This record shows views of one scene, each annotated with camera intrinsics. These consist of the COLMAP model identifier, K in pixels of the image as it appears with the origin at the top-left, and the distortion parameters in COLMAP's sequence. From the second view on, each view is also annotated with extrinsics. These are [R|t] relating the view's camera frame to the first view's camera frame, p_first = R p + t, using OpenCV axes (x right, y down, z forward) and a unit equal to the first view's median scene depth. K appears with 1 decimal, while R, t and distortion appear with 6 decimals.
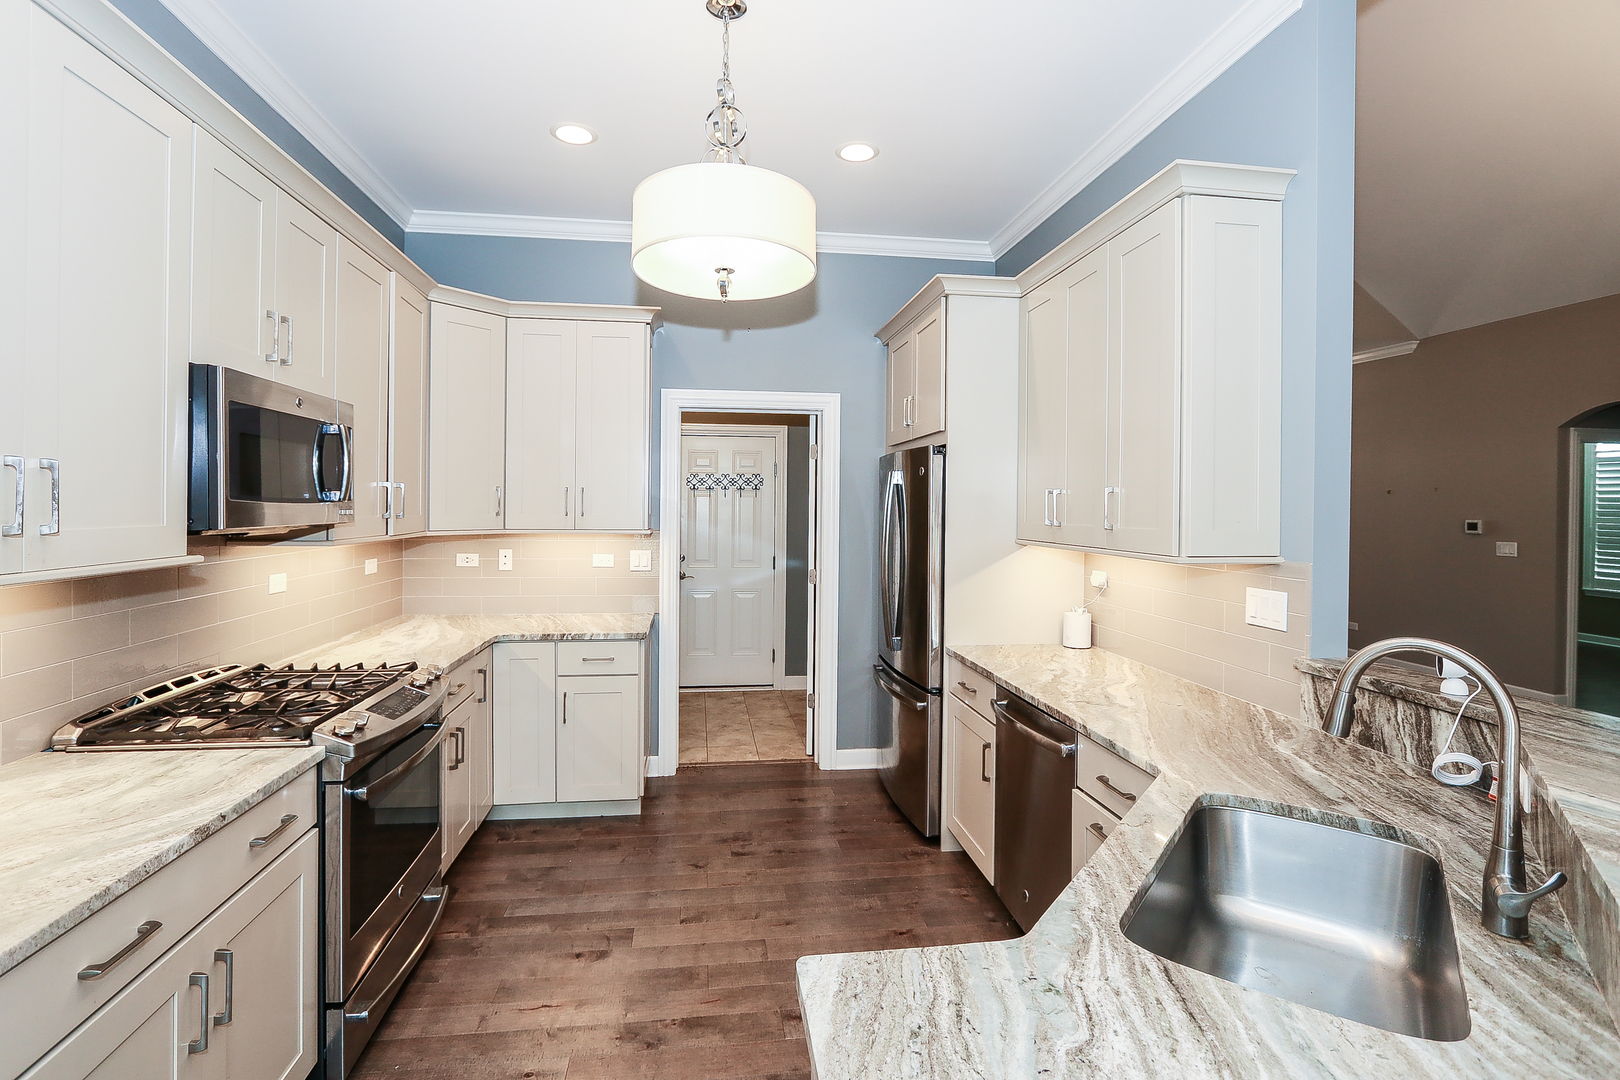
lens RADIAL K [[767.2, 0, 812.4], [0, 767.2, 515.1], [0, 0, 1]] dist [-0.016352, 0.000205]
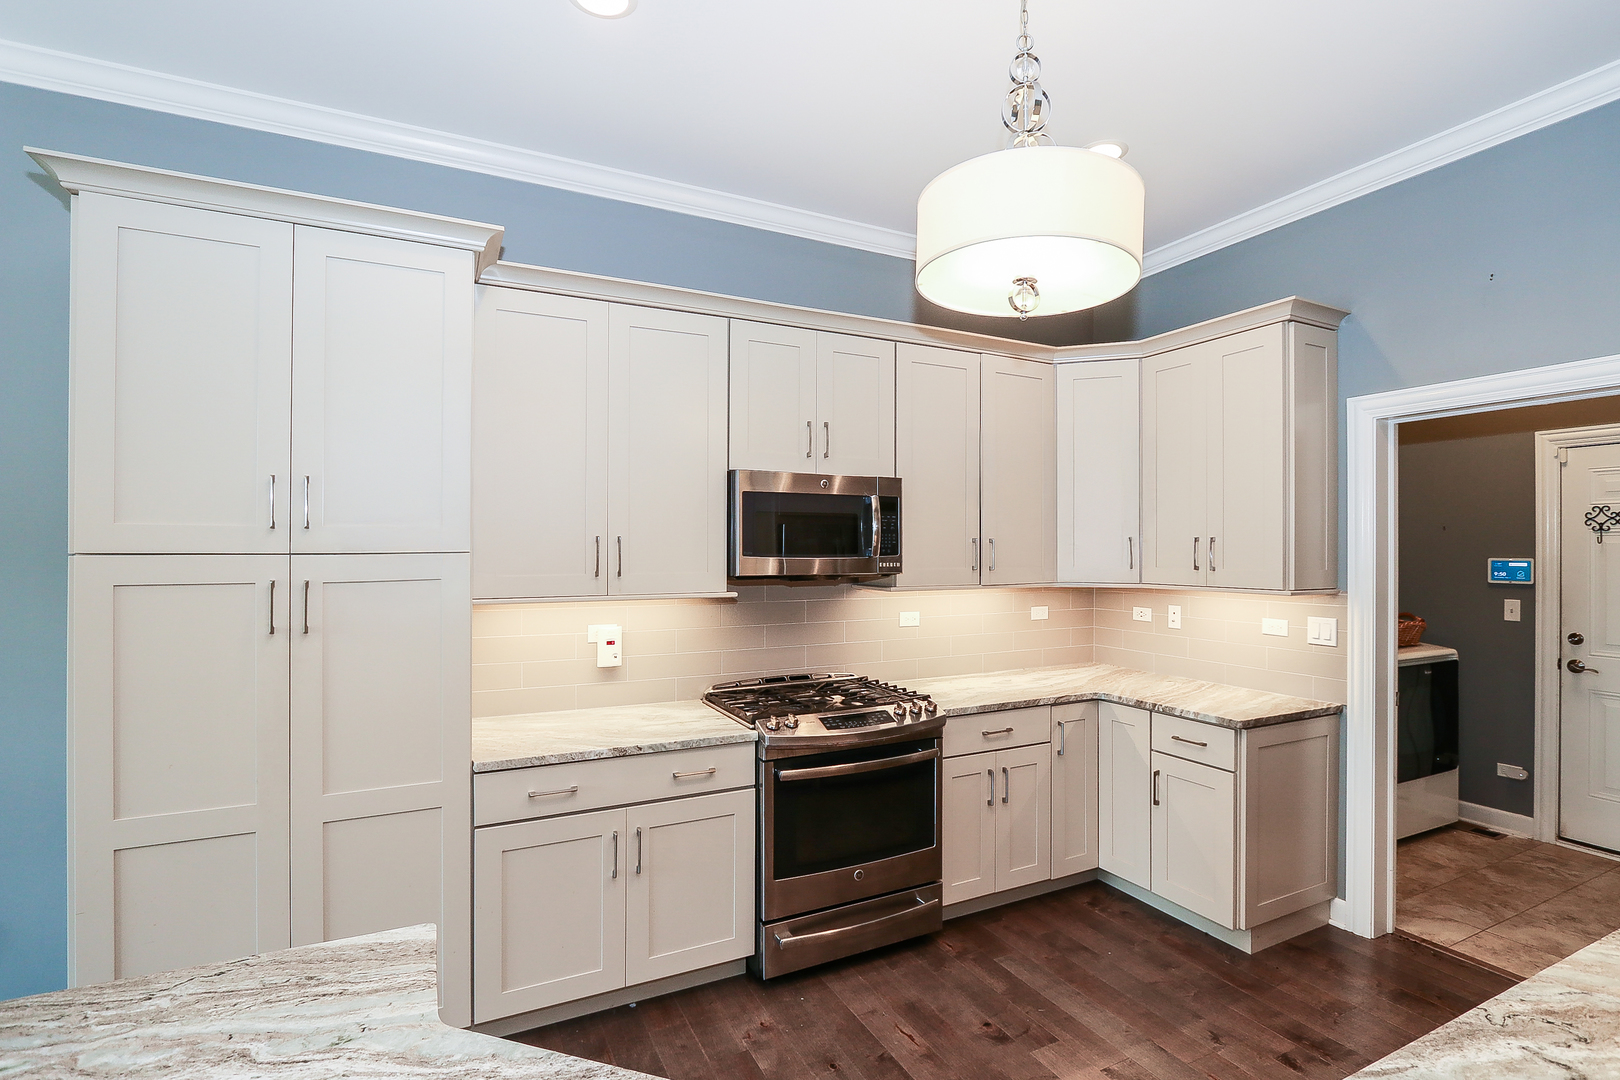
lens RADIAL K [[779.3, 0, 811.7], [0, 779.3, 550.7], [0, 0, 1]] dist [-0.017791, 0.000419]
pose [[0.317530, -0.006243, -0.948228, 0.406491], [-0.009433, 0.999908, -0.009742, -0.009443], [0.948201, 0.012038, 0.317442, 0.341513]]
